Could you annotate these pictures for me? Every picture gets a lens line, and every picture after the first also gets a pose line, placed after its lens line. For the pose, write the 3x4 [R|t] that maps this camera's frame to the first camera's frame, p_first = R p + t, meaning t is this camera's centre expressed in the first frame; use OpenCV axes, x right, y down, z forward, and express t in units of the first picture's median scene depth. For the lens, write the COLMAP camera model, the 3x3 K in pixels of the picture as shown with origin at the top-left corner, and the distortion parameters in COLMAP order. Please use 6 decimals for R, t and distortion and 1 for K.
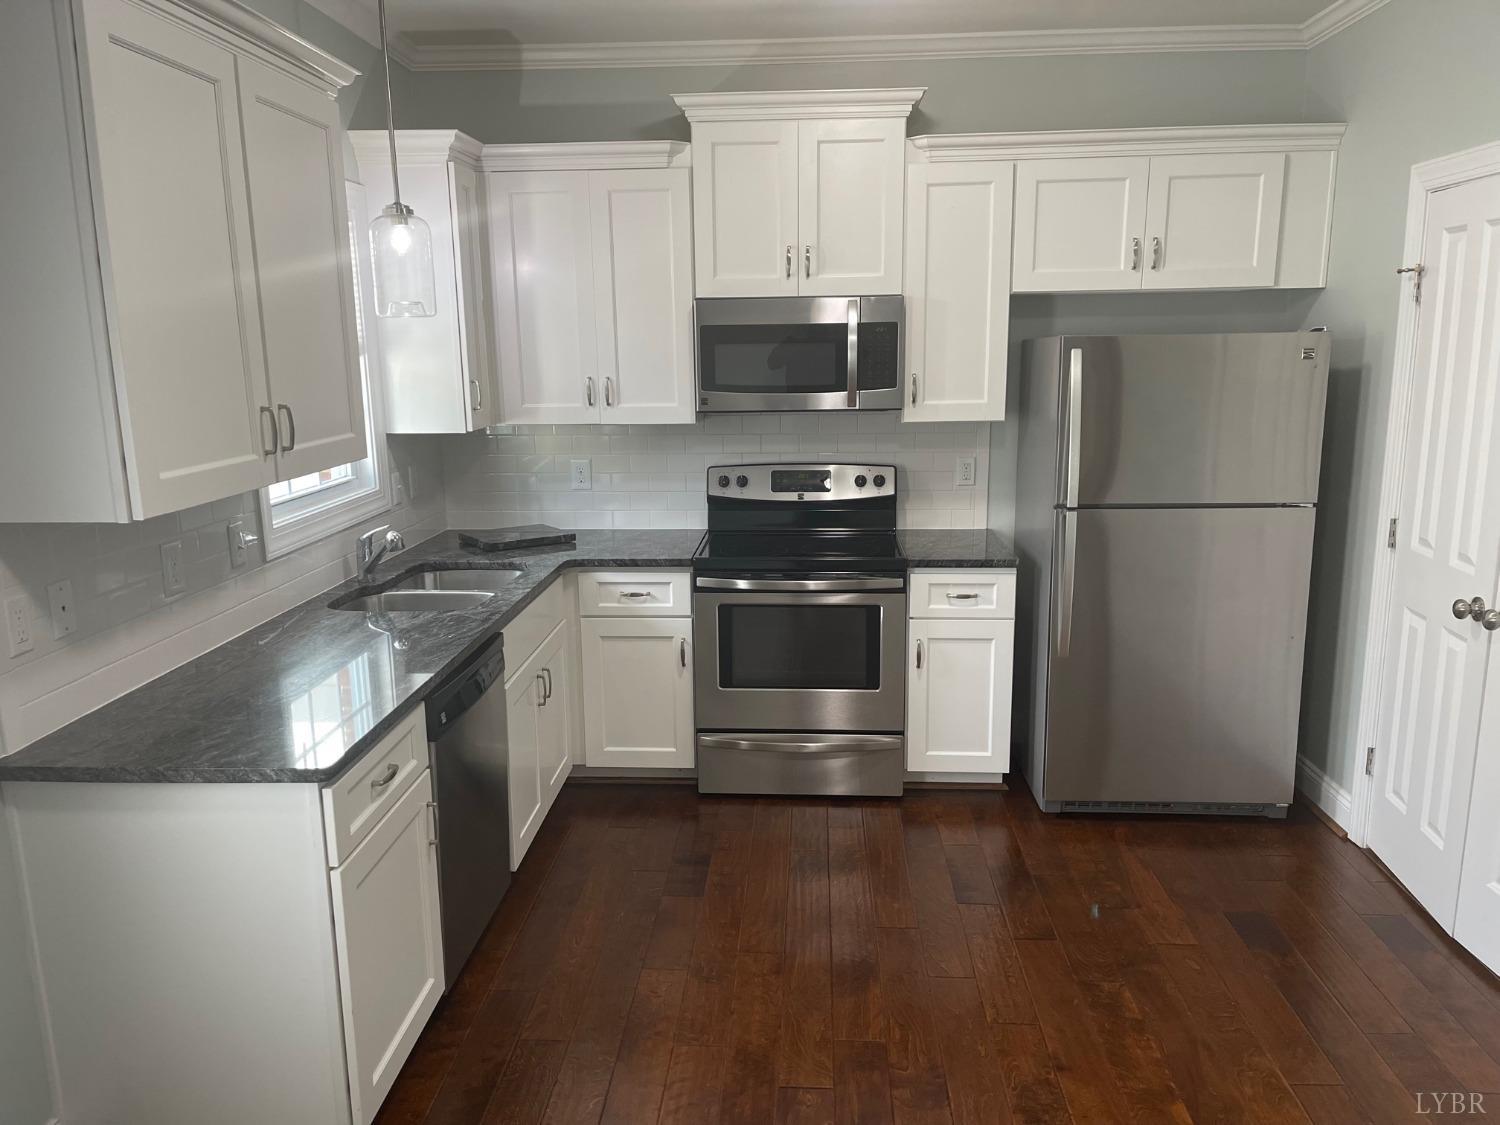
lens RADIAL K [[1129.9, 0, 746.0], [0, 1129.9, 572.9], [0, 0, 1]] dist [0.071185, -0.088213]
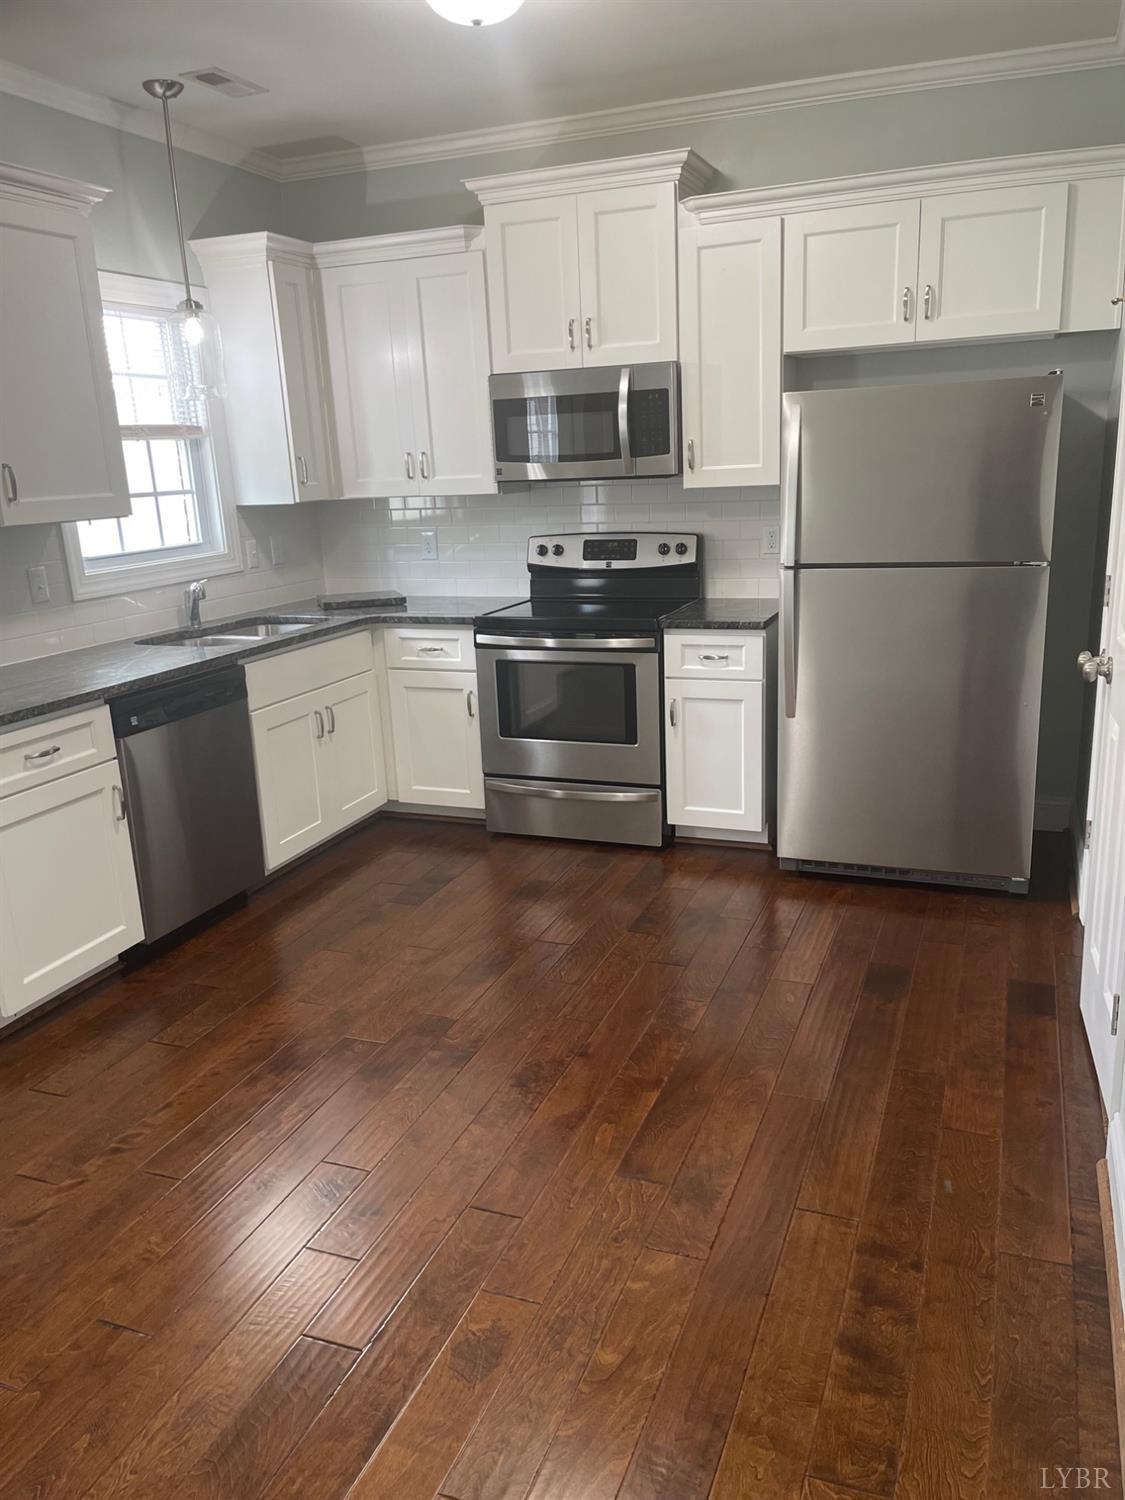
lens RADIAL K [[1129.9, 0, 573.4], [0, 1129.9, 761.0], [0, 0, 1]] dist [0.071185, -0.088213]
pose [[0.951936, 0.053494, -0.301589, 0.383486], [-0.033228, 0.996856, 0.071937, 0.044410], [0.304489, -0.058458, 0.950720, -0.025121]]
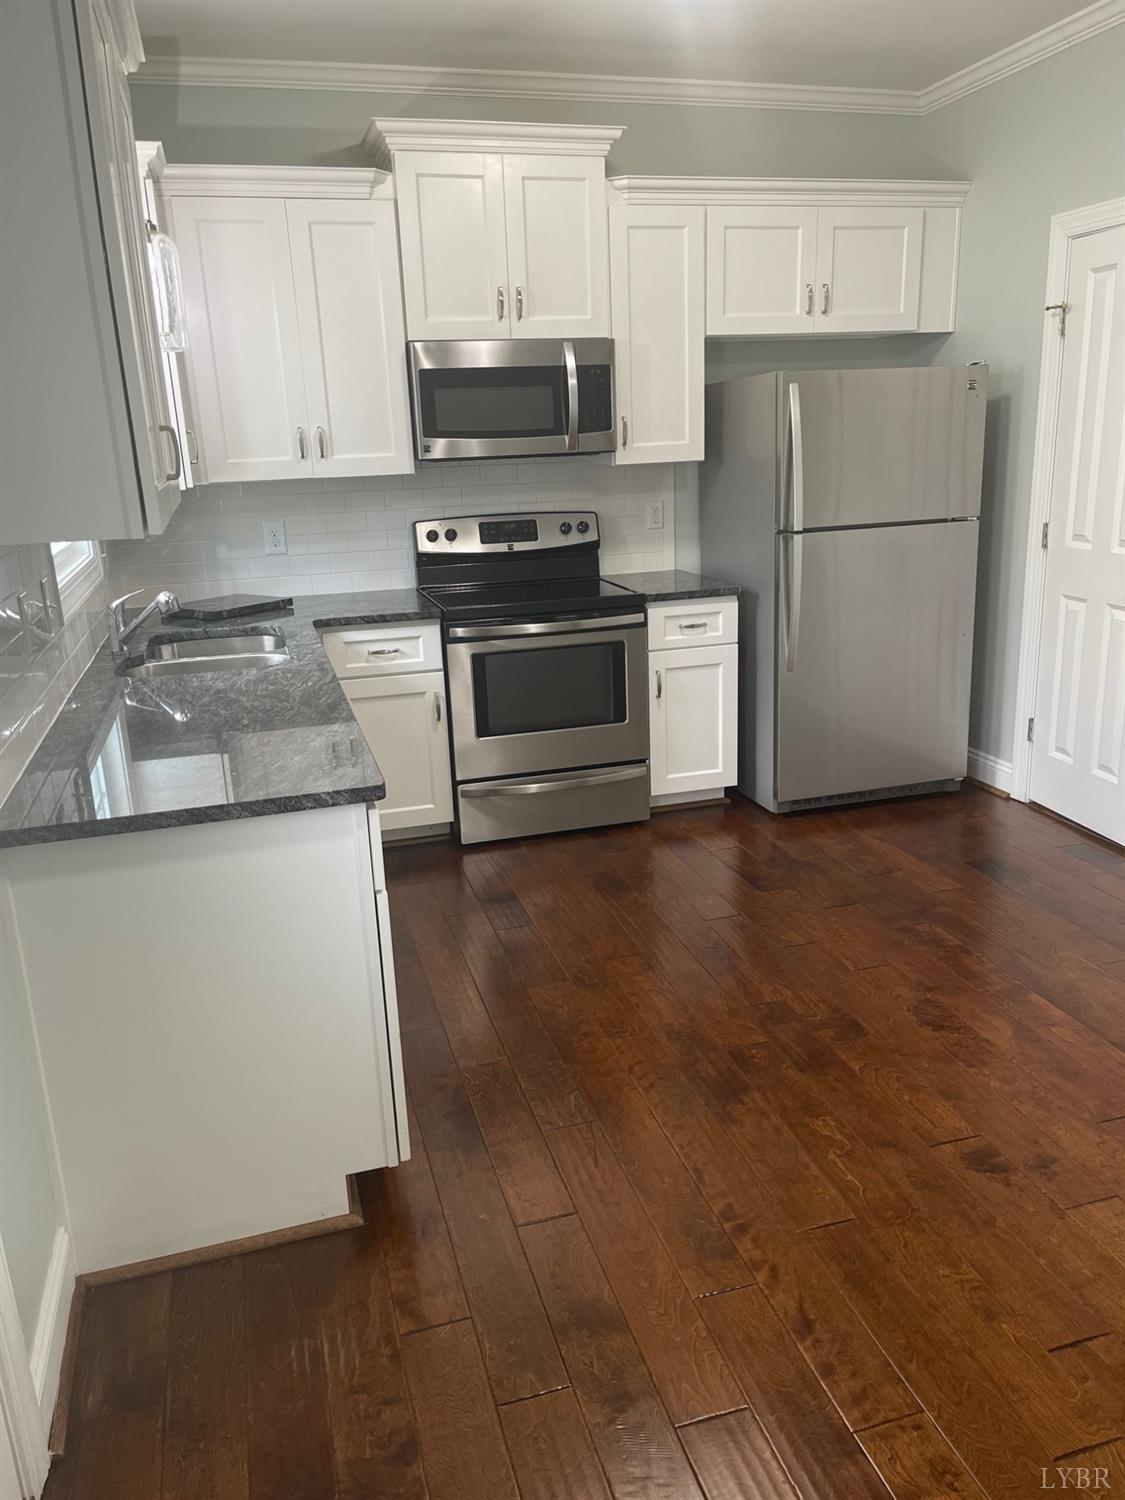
lens RADIAL K [[1129.9, 0, 573.1], [0, 1129.9, 753.4], [0, 0, 1]] dist [0.071185, -0.088213]
pose [[0.940458, -0.114776, 0.319946, -0.270637], [0.093324, 0.992282, 0.081649, 0.042046], [-0.326848, -0.046929, 0.943911, 0.020698]]
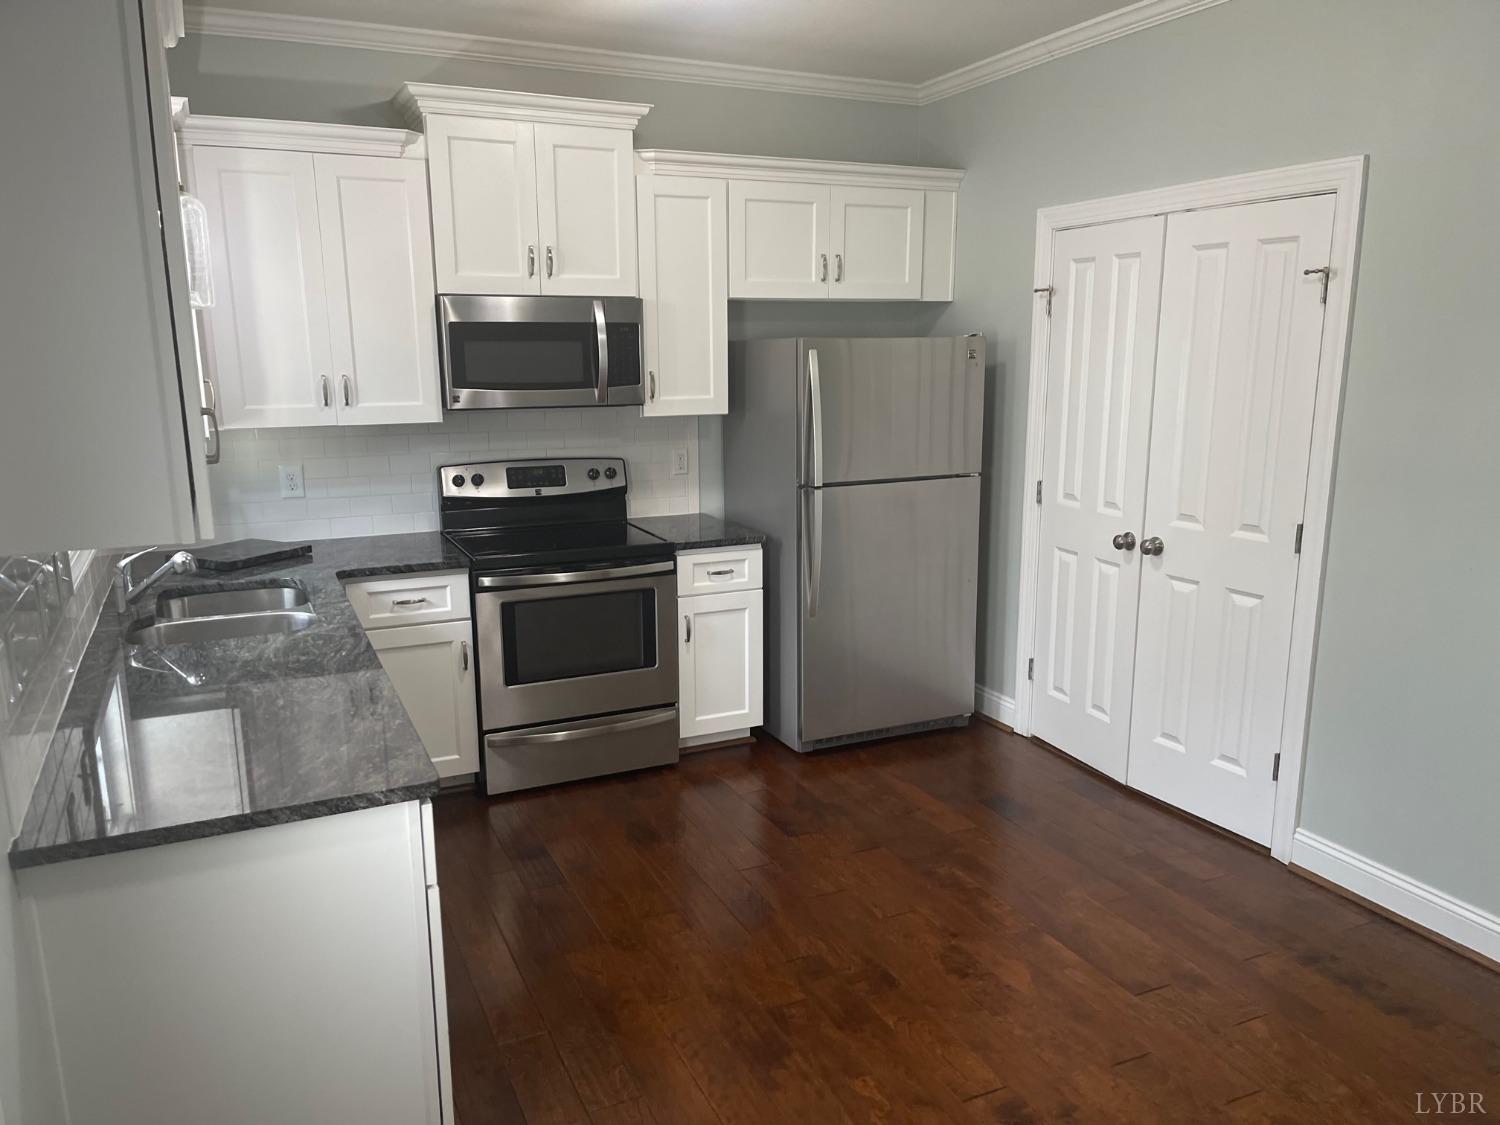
lens RADIAL K [[1129.9, 0, 757.4], [0, 1129.9, 582.2], [0, 0, 1]] dist [0.071185, -0.088213]
pose [[0.877406, -0.092993, 0.470650, -0.295581], [0.088850, 0.995560, 0.031067, -0.001179], [-0.471450, 0.014559, 0.881773, 0.010089]]
